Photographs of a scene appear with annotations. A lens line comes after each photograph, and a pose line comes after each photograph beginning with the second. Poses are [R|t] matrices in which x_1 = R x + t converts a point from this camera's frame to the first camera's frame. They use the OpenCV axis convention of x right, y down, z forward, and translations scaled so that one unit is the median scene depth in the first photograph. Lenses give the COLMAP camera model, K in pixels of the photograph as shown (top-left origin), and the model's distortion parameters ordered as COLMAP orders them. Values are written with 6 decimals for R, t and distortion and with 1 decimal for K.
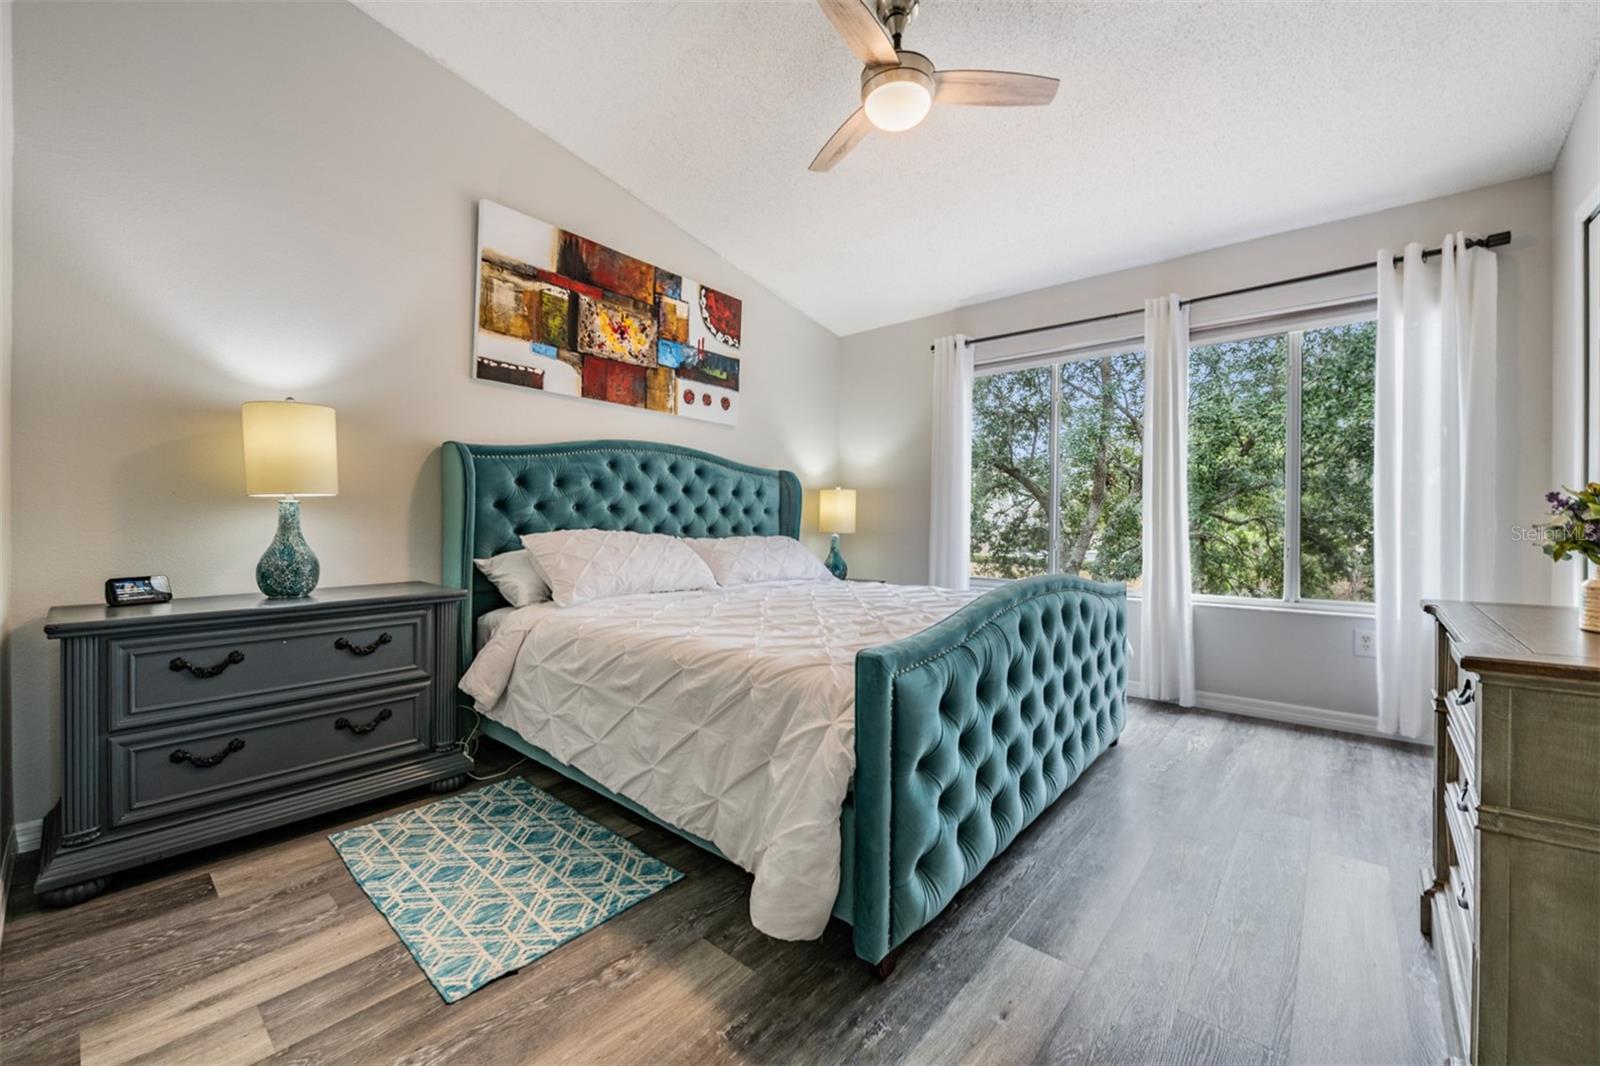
lens RADIAL K [[642.9, 0, 798.9], [0, 642.9, 506.9], [0, 0, 1]] dist [-0.001074, -0.000223]
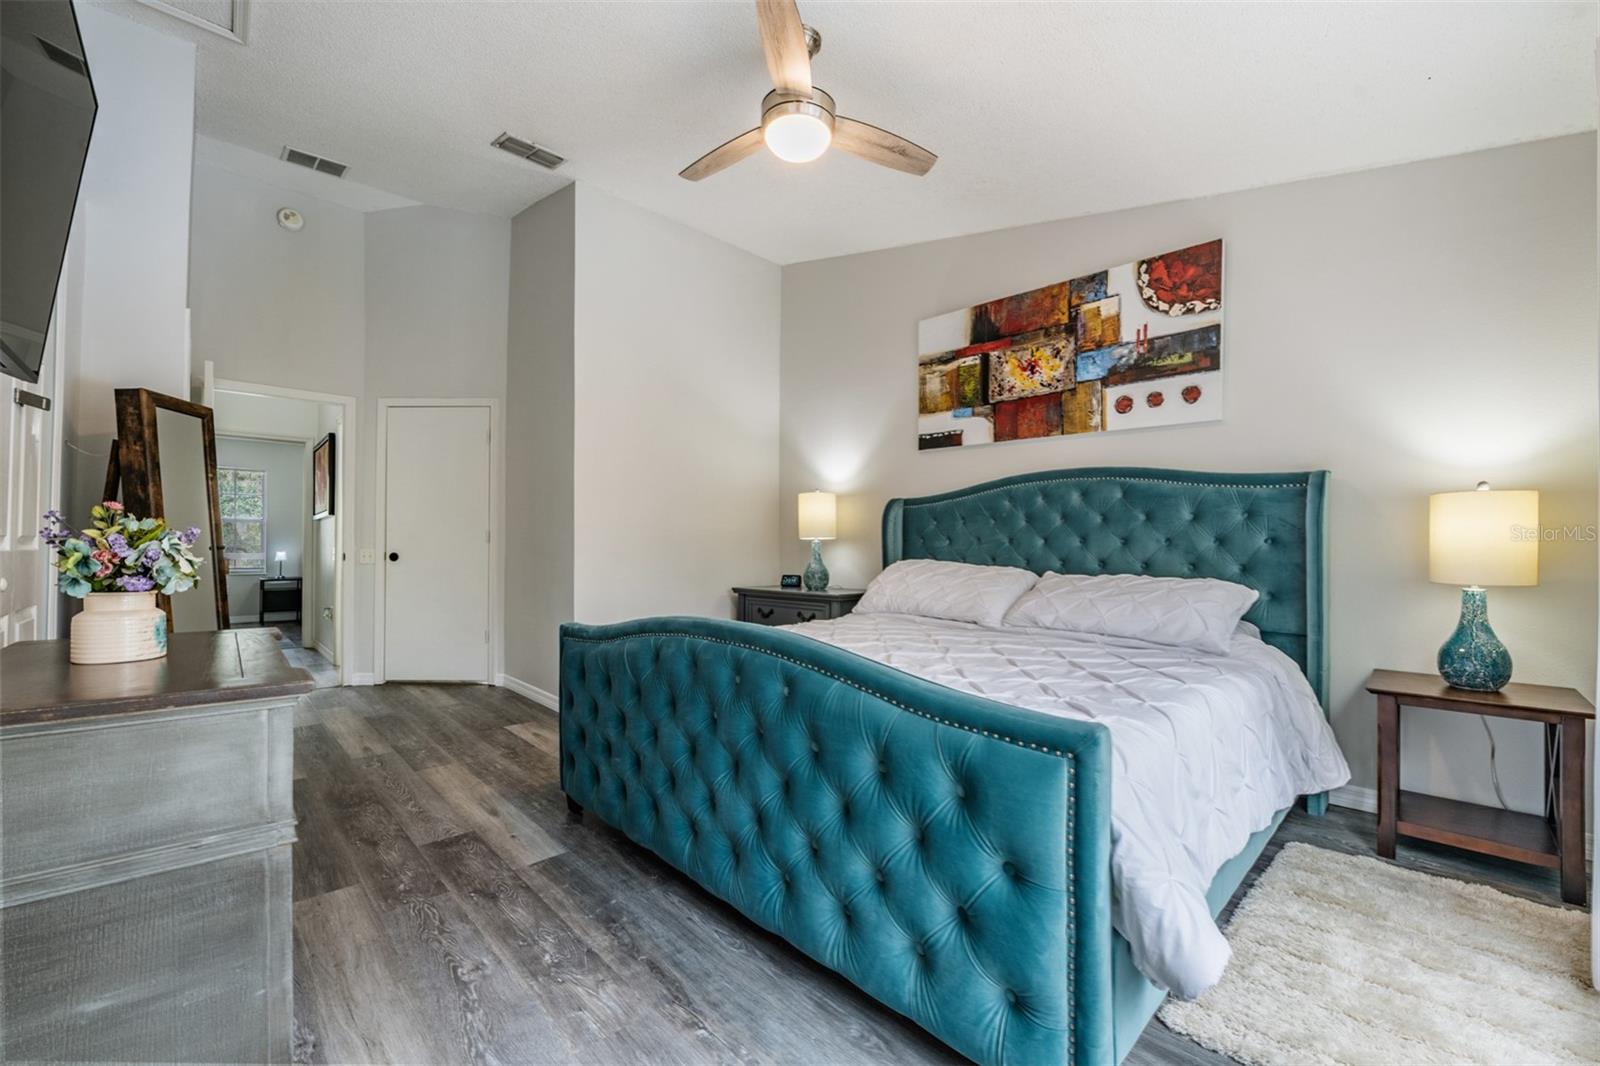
lens RADIAL K [[642.9, 0, 798.9], [0, 642.9, 506.9], [0, 0, 1]] dist [-0.001074, -0.000223]
pose [[-0.102266, -0.070113, -0.992283, 0.737150], [0.010536, 0.997381, -0.071559, 0.015707], [0.994701, -0.017773, -0.101260, 0.719390]]
